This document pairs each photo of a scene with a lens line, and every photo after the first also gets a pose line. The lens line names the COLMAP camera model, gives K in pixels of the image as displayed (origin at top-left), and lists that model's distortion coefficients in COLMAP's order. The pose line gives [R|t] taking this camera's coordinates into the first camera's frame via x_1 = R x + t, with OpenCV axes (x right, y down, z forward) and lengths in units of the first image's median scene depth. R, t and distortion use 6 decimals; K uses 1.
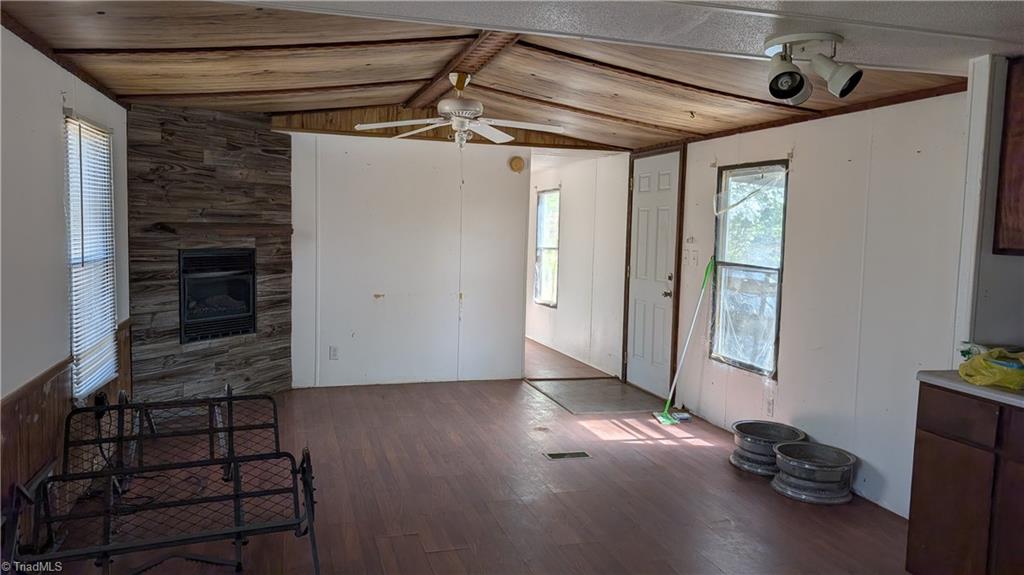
lens RADIAL K [[747.2, 0, 513.2], [0, 747.2, 287.7], [0, 0, 1]] dist [0.031432, -0.028464]
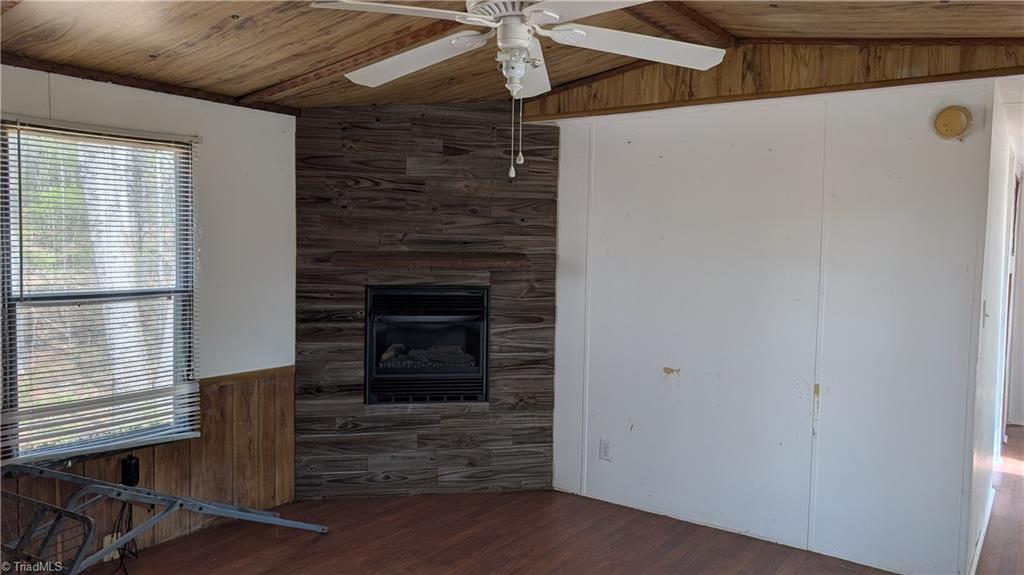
lens RADIAL K [[747.2, 0, 508.8], [0, 747.2, 288.5], [0, 0, 1]] dist [0.031432, -0.028464]
pose [[0.597599, 0.032802, -0.801124, 0.252040], [-0.069447, 0.997525, -0.010961, -0.044226], [0.798782, 0.062186, 0.598398, 0.583719]]
